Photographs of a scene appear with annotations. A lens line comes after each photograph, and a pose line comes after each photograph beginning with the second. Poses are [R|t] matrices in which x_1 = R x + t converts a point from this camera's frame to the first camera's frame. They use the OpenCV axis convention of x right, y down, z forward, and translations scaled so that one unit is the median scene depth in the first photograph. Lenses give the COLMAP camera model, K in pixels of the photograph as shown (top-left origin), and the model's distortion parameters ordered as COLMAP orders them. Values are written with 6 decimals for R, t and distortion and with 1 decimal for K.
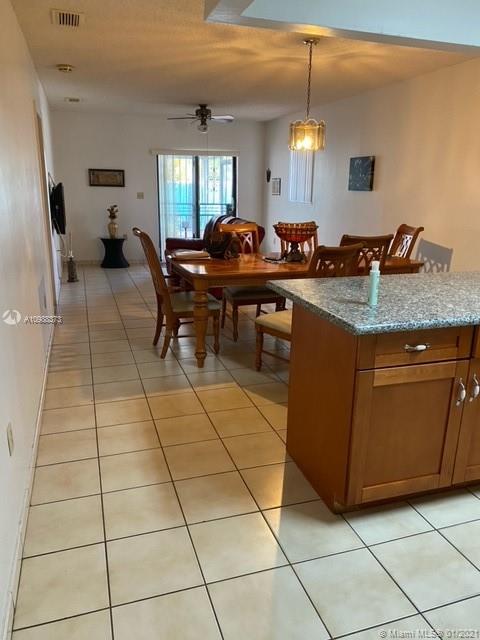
lens RADIAL K [[491.7, 0, 241.7], [0, 491.7, 317.0], [0, 0, 1]] dist [0.024045, -0.012994]
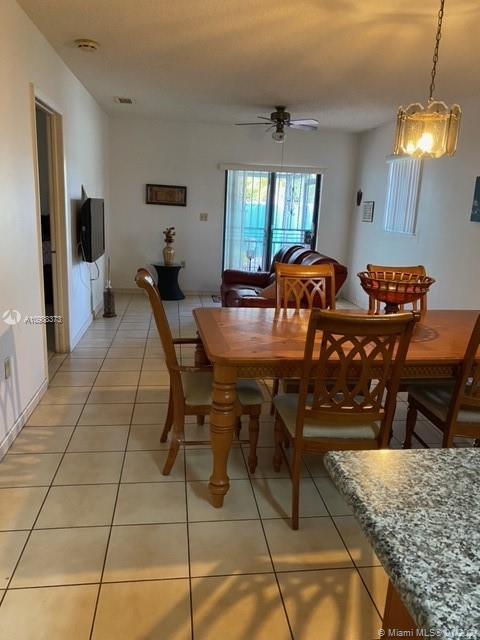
lens RADIAL K [[492.0, 0, 241.5], [0, 492.0, 321.2], [0, 0, 1]] dist [0.017874, -0.005067]
pose [[0.983687, 0.070889, -0.165330, 0.014325], [-0.076295, 0.996731, -0.026567, -0.055210], [0.162906, 0.038748, 0.985880, 0.201196]]
